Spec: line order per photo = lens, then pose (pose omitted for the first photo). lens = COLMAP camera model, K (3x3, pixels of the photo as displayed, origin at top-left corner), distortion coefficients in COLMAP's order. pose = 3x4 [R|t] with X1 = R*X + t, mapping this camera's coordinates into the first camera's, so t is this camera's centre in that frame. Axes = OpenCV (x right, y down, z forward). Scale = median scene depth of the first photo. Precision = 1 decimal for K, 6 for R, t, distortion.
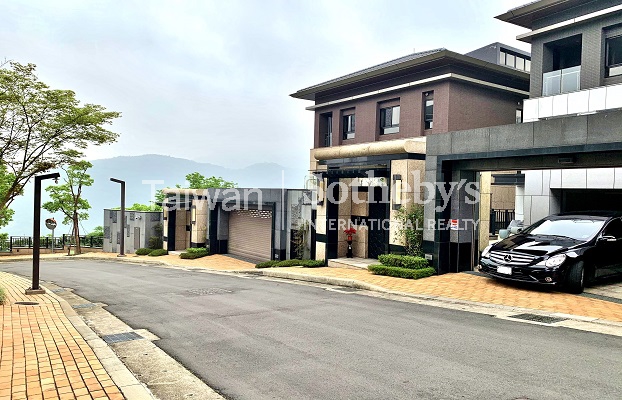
lens RADIAL K [[496.5, 0, 311.8], [0, 496.5, 182.4], [0, 0, 1]] dist [0.044106, -0.007461]
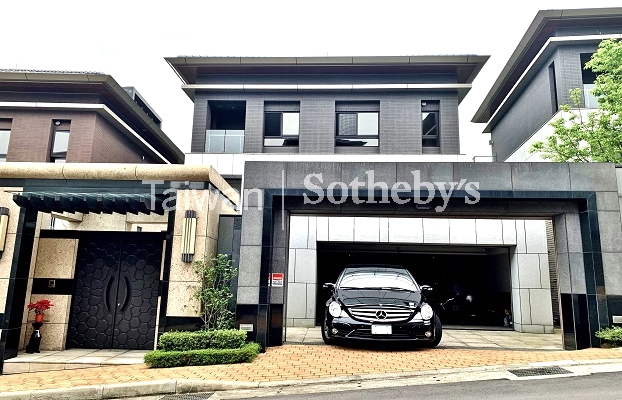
lens RADIAL K [[496.5, 0, 311.8], [0, 496.5, 182.4], [0, 0, 1]] dist [0.044106, -0.007461]
pose [[0.565303, 0.145880, 0.811881, -0.298378], [-0.021014, 0.986465, -0.162618, 0.054974], [-0.824615, 0.074868, 0.560718, 0.473949]]
